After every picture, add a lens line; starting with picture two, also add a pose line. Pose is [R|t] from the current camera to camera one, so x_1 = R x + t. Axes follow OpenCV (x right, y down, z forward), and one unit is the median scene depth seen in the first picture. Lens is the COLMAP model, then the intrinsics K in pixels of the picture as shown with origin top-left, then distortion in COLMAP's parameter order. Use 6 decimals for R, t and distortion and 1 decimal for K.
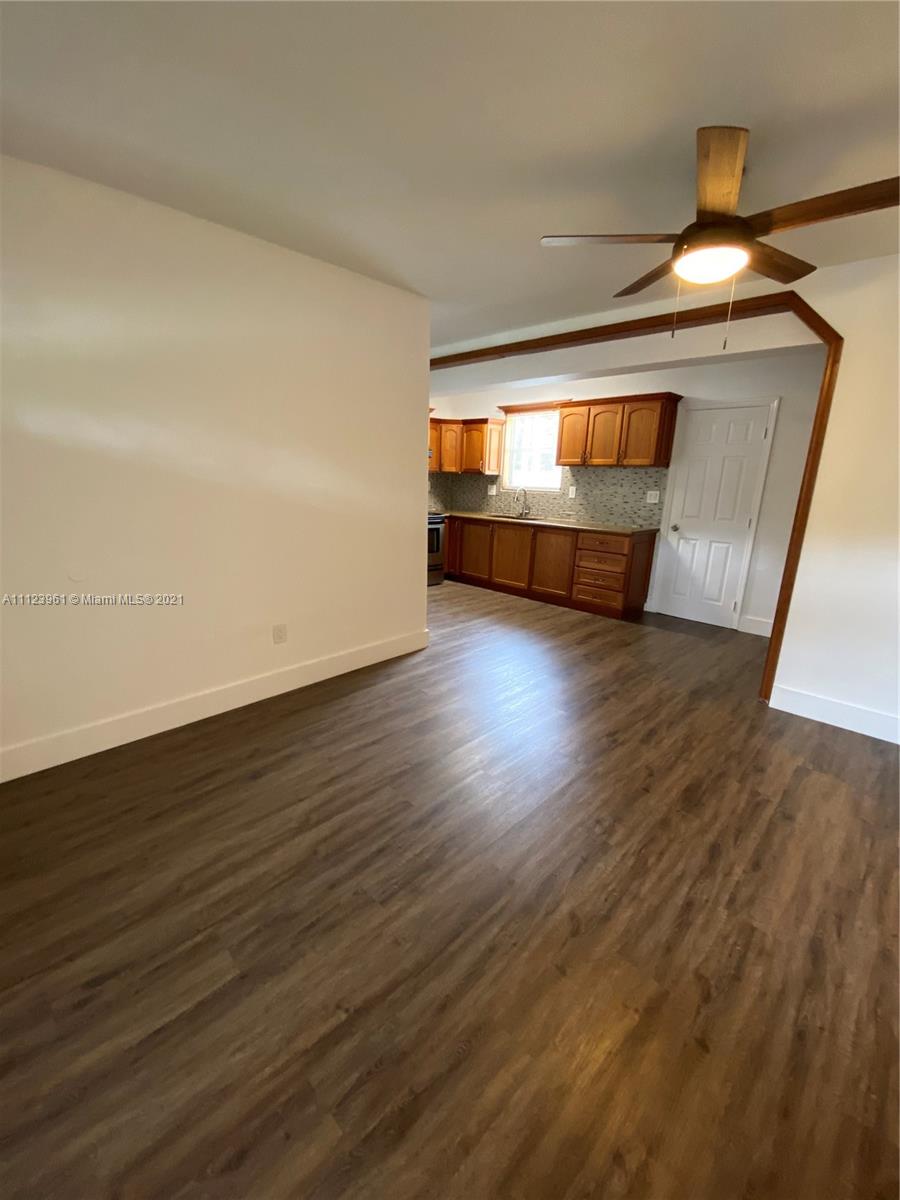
lens RADIAL K [[484.2, 0, 452.3], [0, 484.2, 601.1], [0, 0, 1]] dist [0.037938, -0.027643]
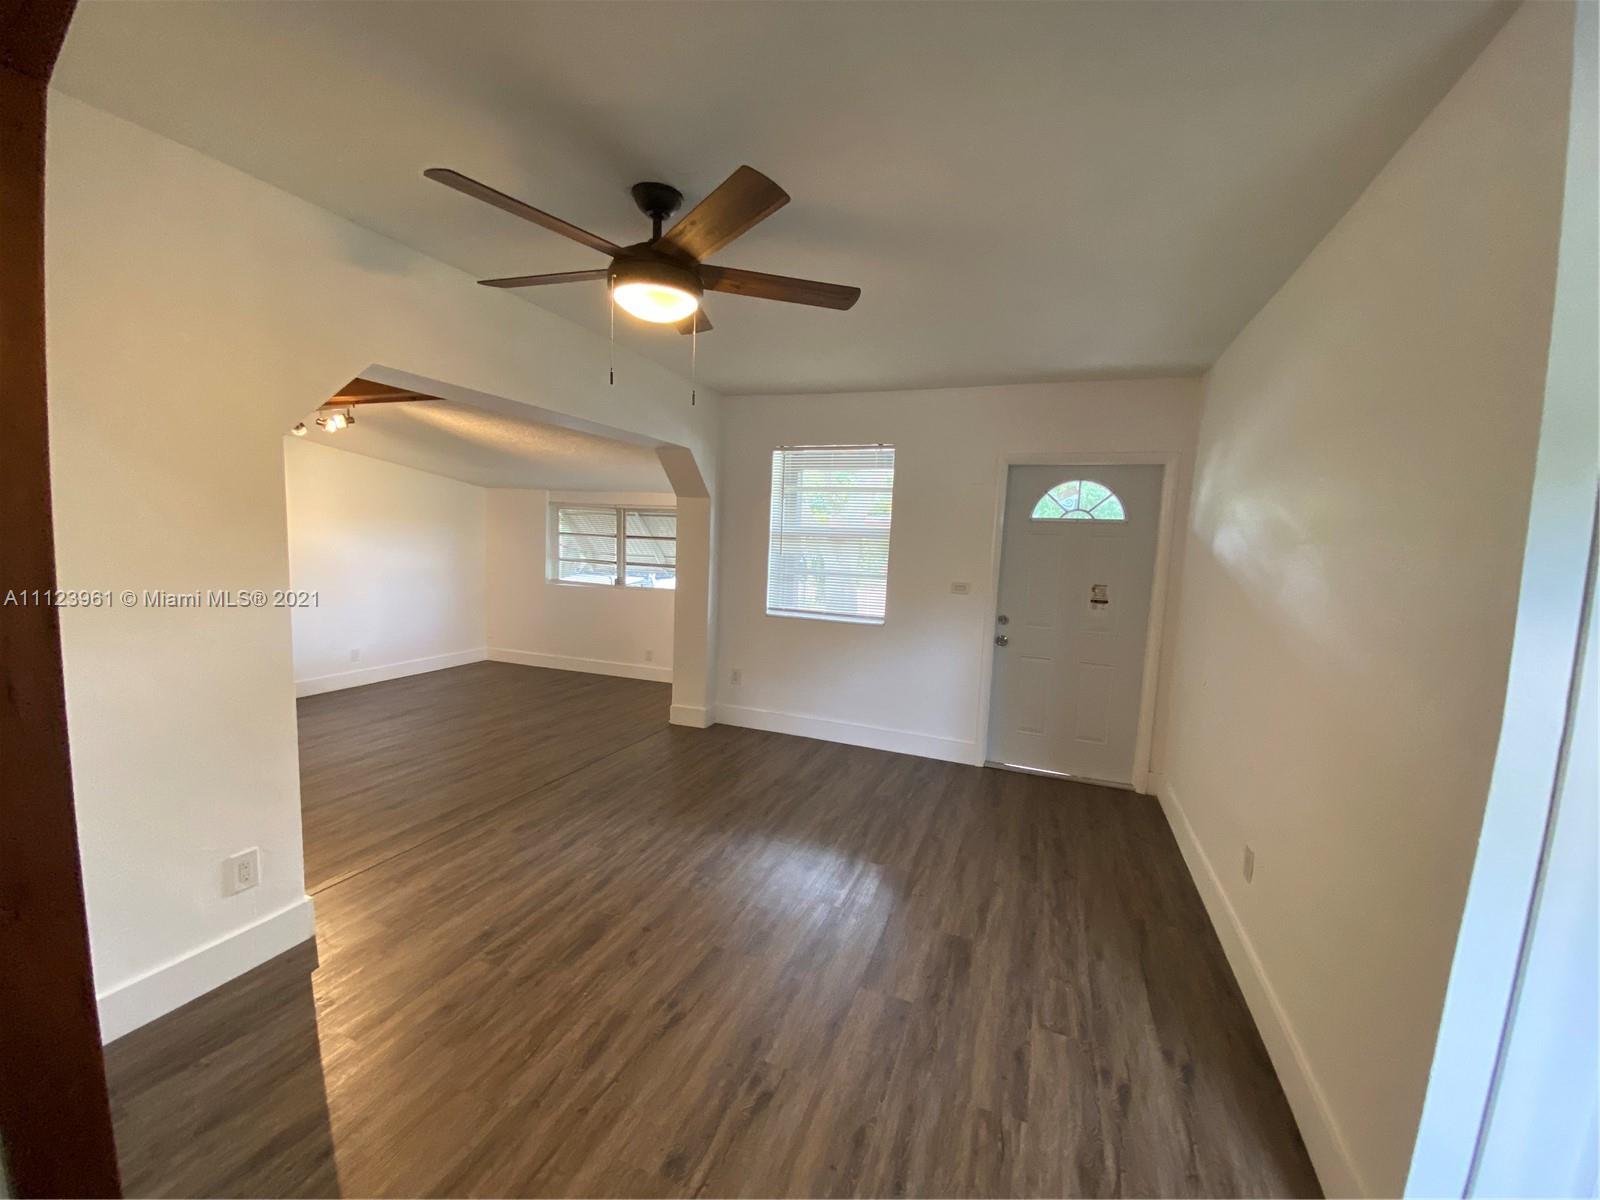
lens RADIAL K [[645.7, 0, 800.0], [0, 645.7, 600.0], [0, 0, 1]] dist [0.036776, -0.027796]
pose [[-0.916122, -0.026711, -0.400009, 0.273614], [-0.166913, 0.932599, 0.320000, -0.231818], [0.364500, 0.359926, -0.858833, 0.819152]]
